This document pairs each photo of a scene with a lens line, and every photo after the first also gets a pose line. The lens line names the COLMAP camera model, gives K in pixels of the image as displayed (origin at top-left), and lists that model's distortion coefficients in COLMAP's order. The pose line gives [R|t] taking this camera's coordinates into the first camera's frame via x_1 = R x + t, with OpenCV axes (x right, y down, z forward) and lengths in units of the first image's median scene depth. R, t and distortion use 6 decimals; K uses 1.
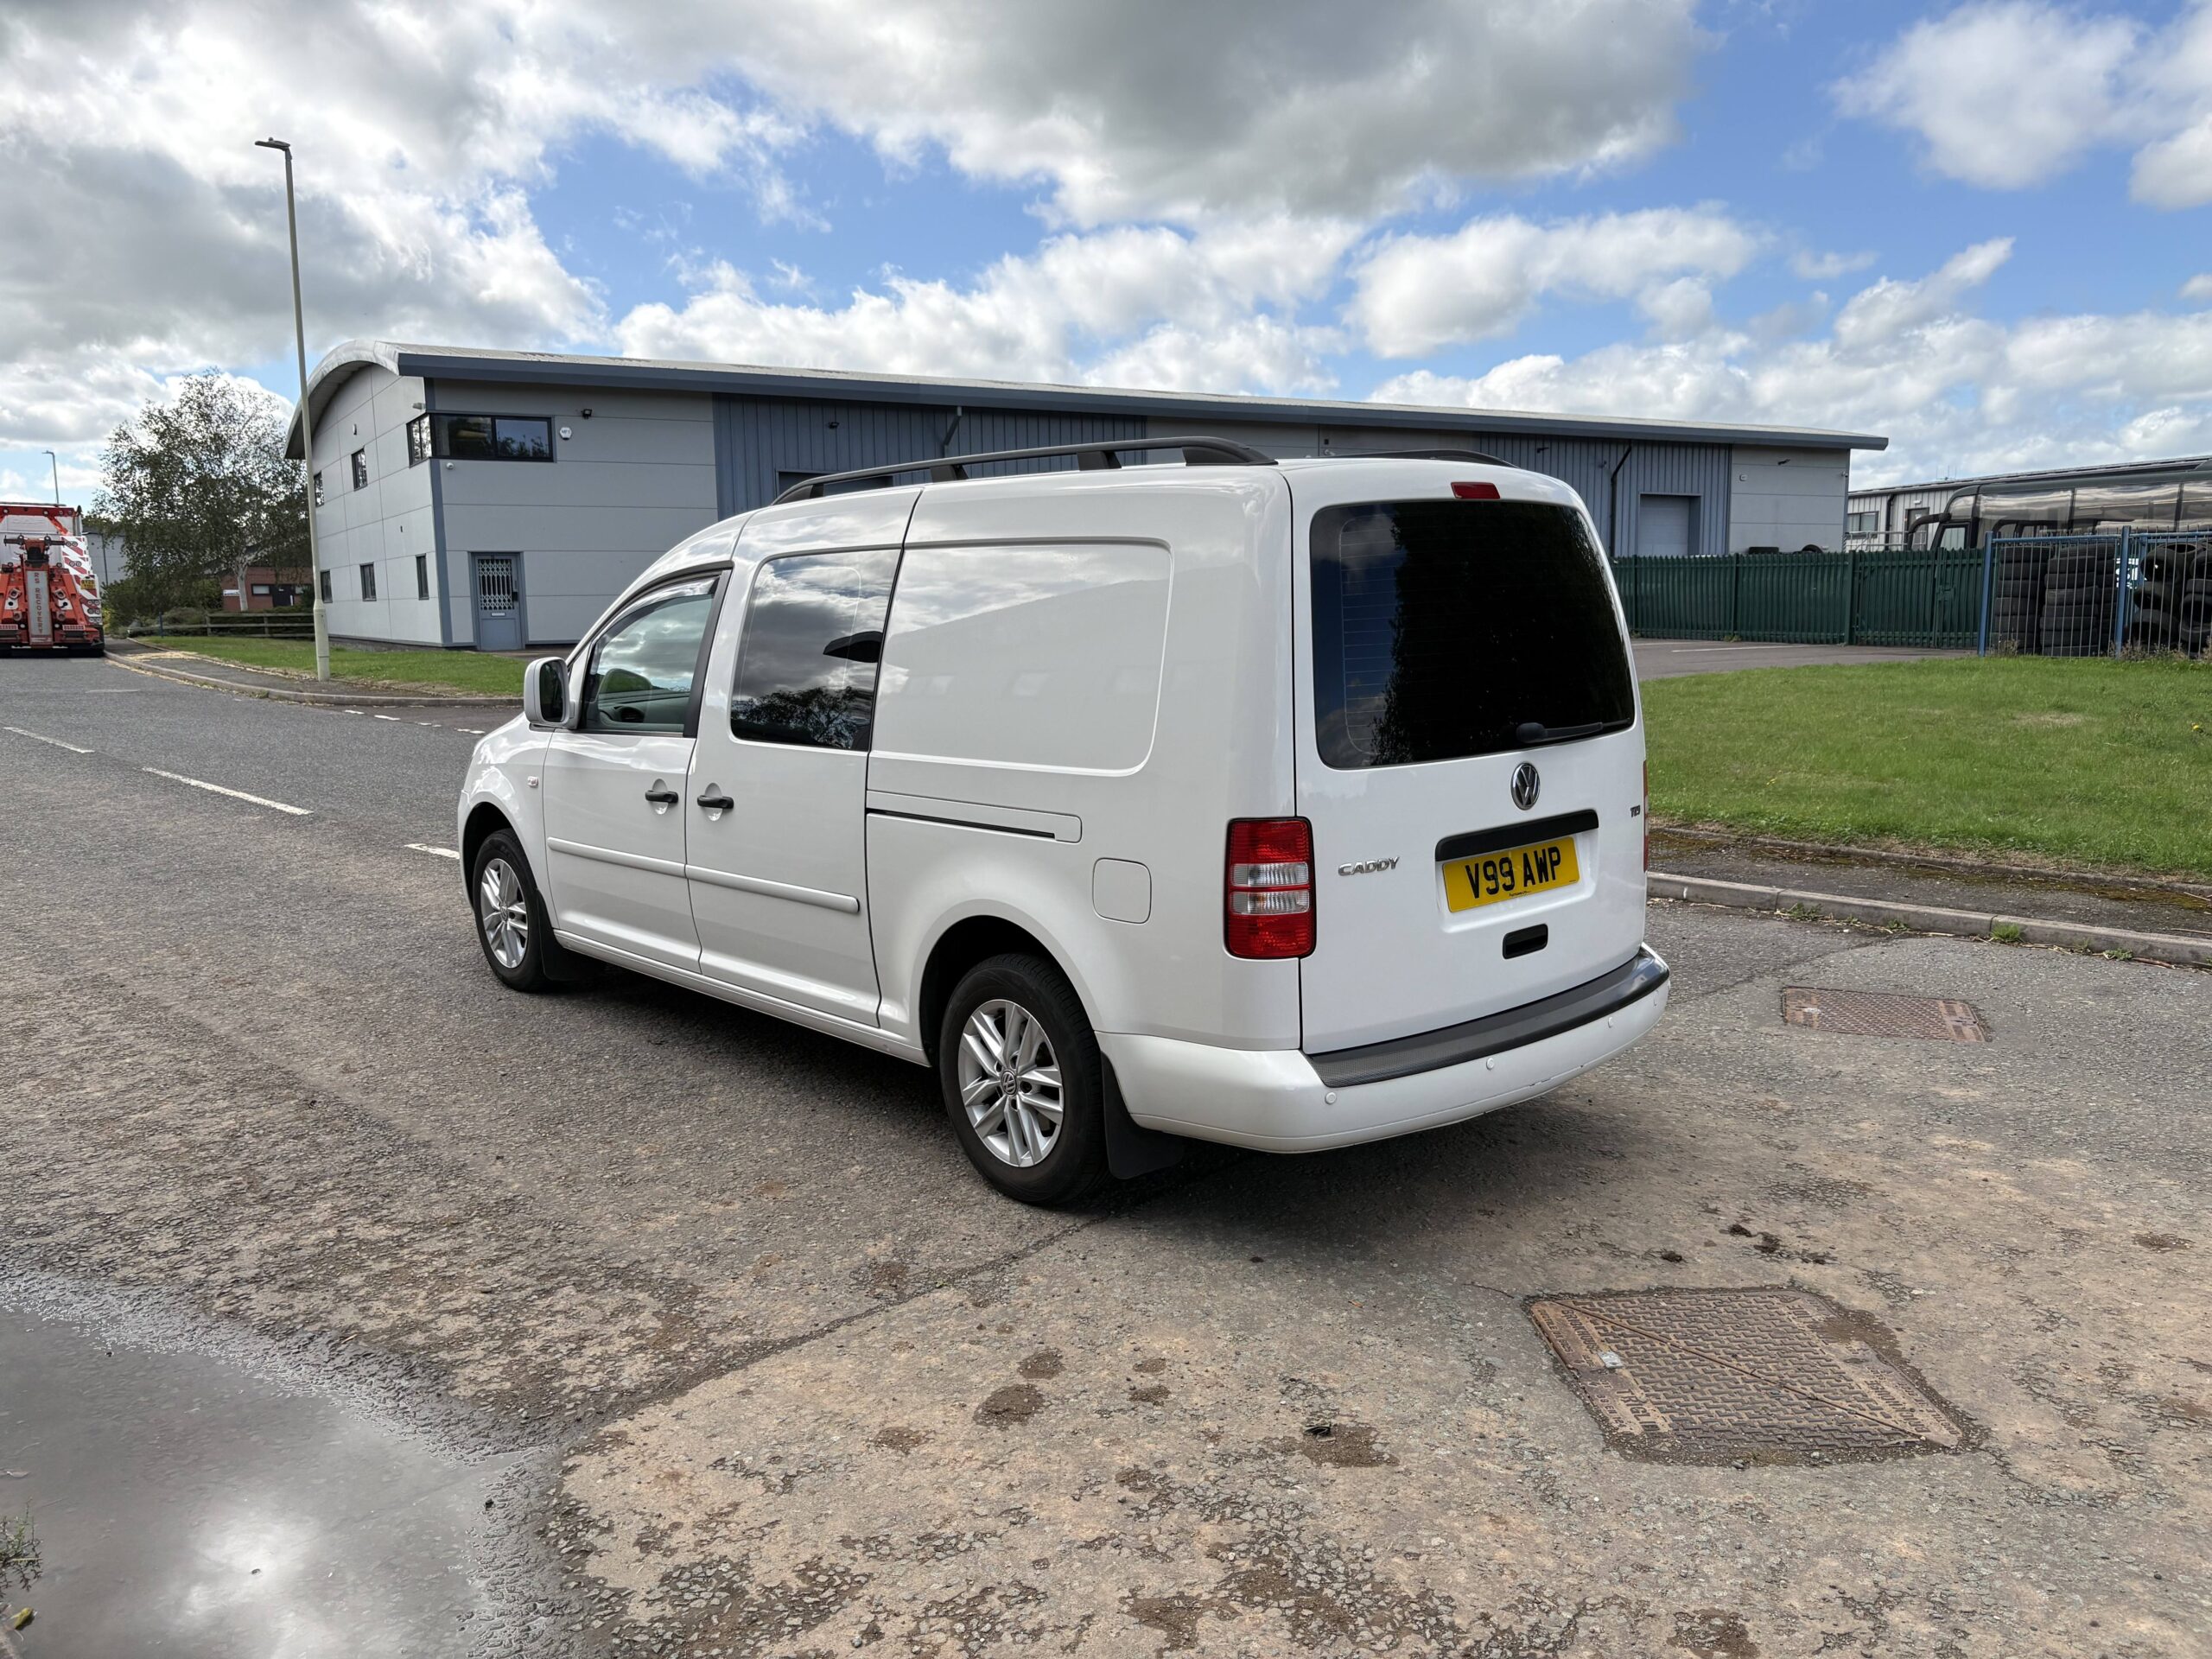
lens RADIAL K [[1680.8, 0, 1101.2], [0, 1680.8, 821.1], [0, 0, 1]] dist [0.002776, 0.001128]
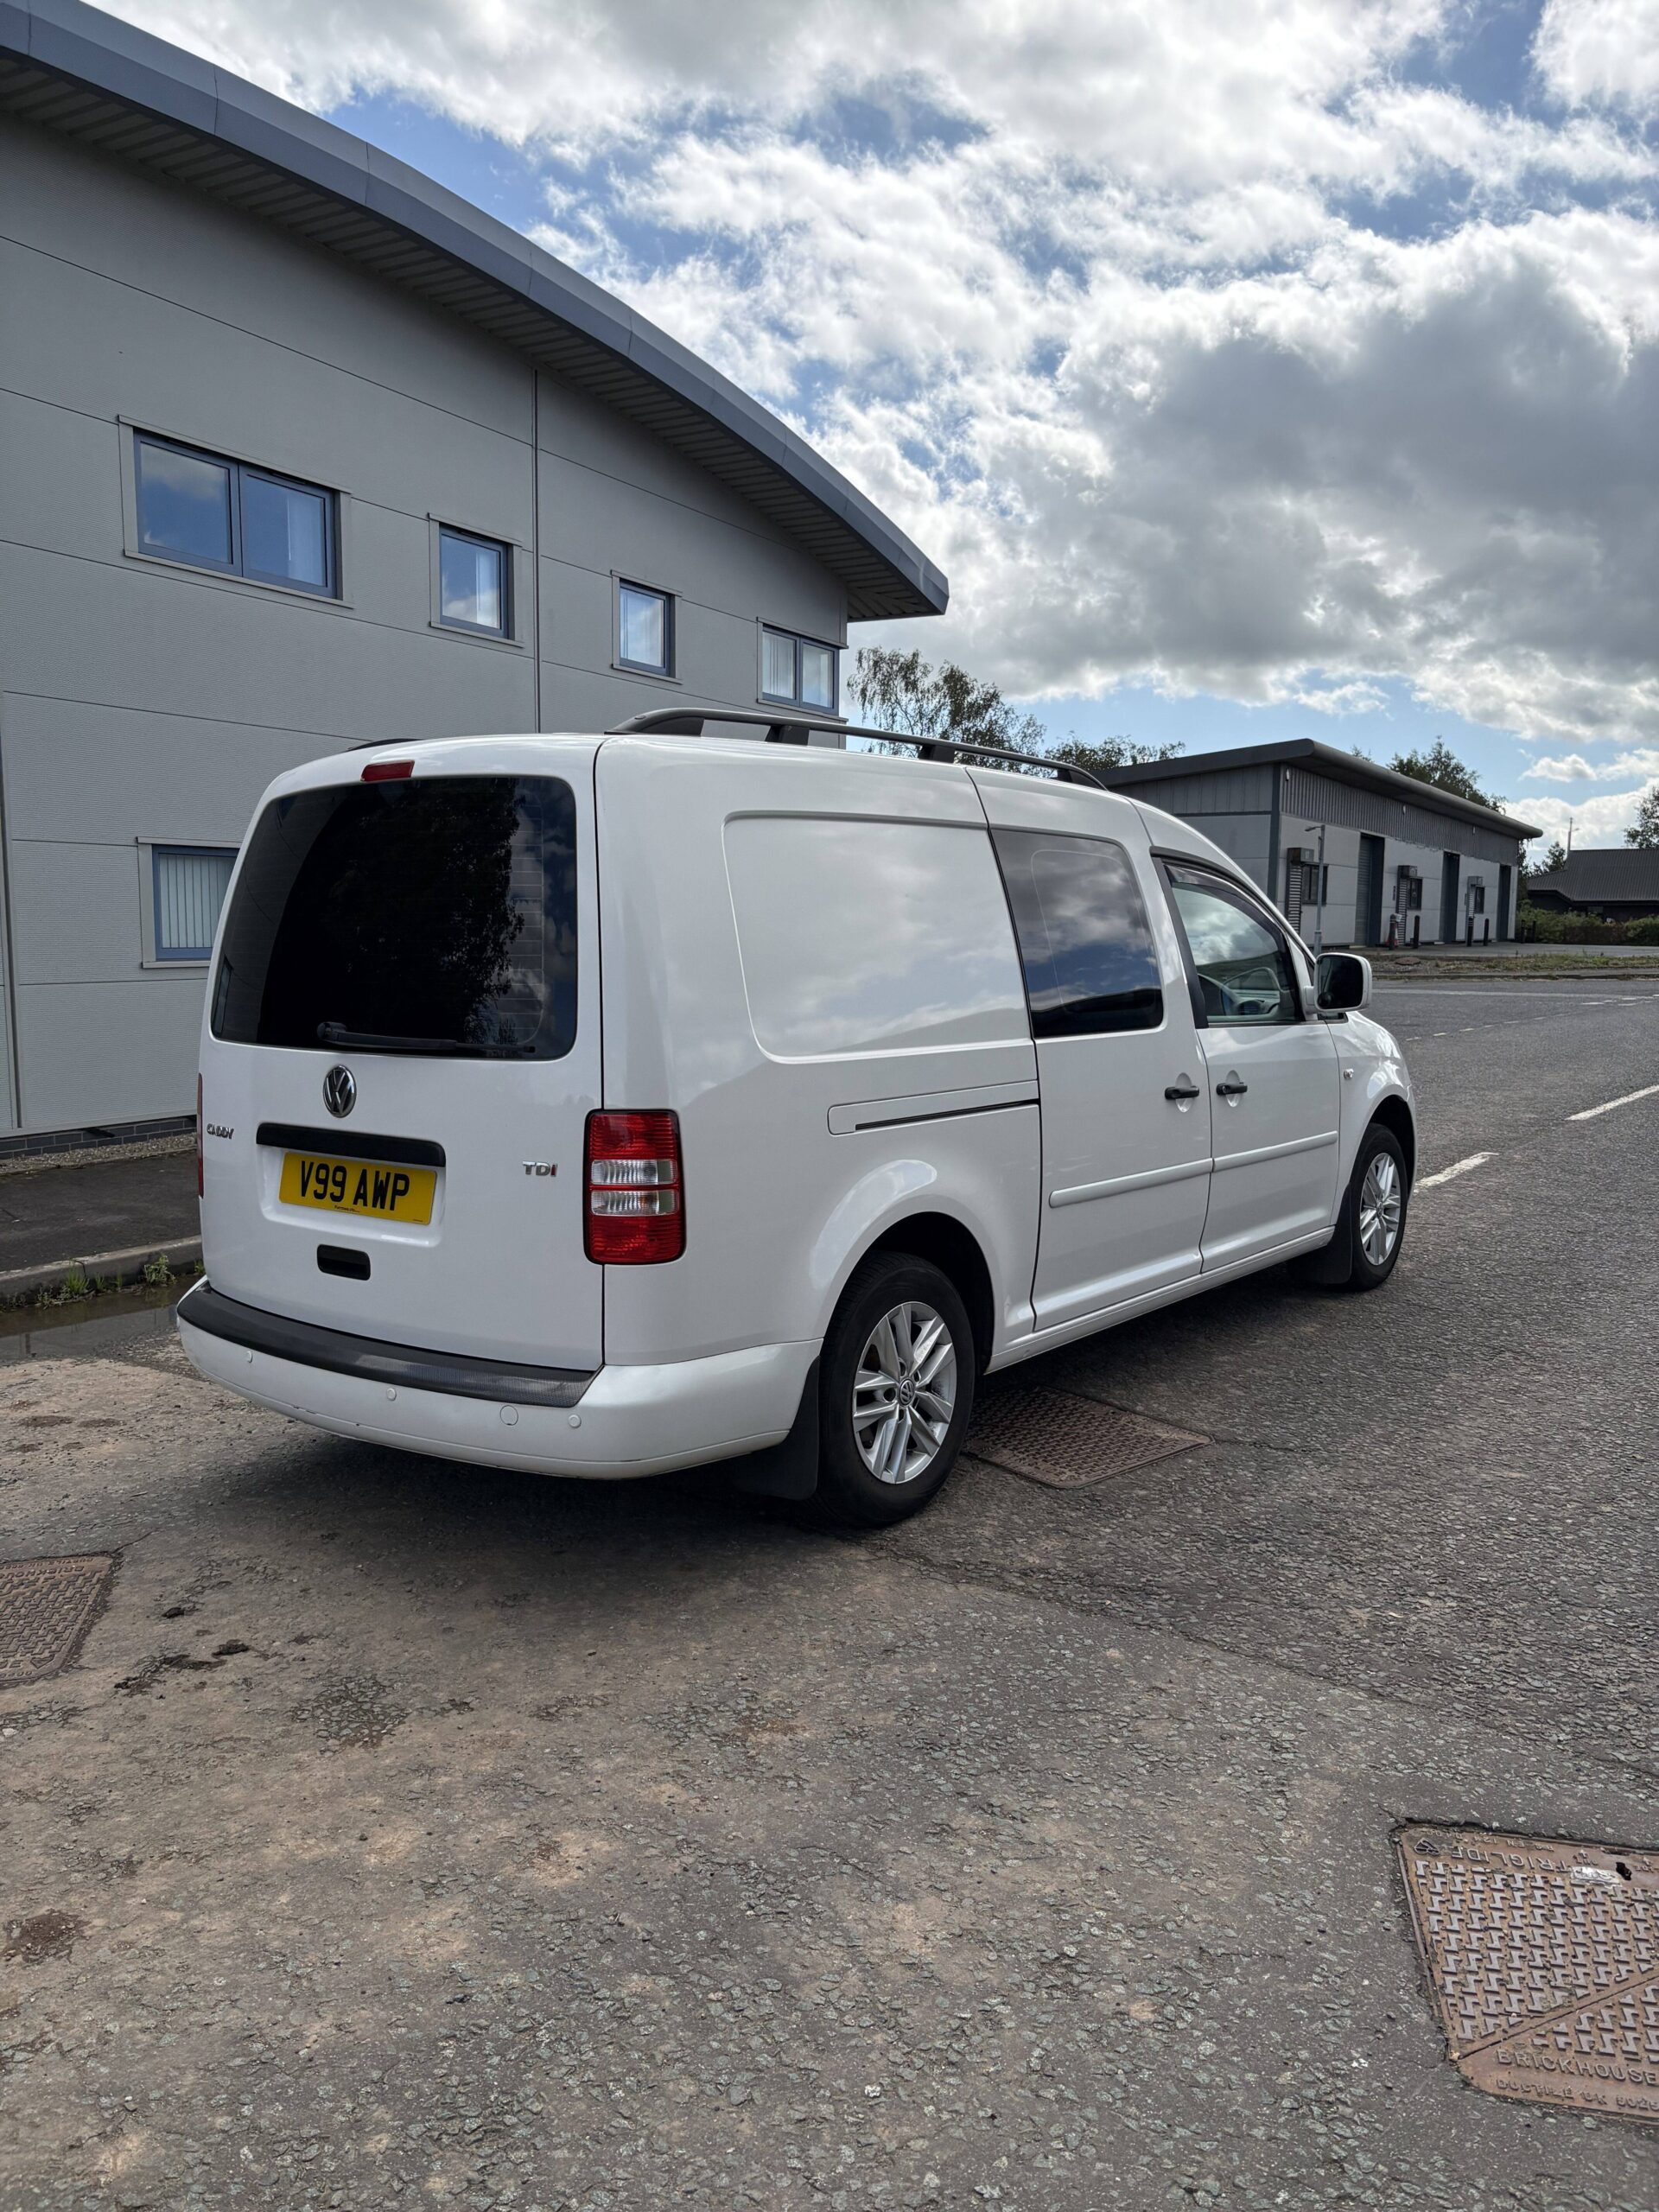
lens RADIAL K [[1680.8, 0, 829.5], [0, 1680.8, 1106.0], [0, 0, 1]] dist [0.002776, 0.001128]
pose [[0.183842, 0.129934, -0.974330, 1.065952], [-0.145718, 0.983875, 0.103712, -0.131205], [0.972095, 0.122910, 0.199811, 0.961269]]
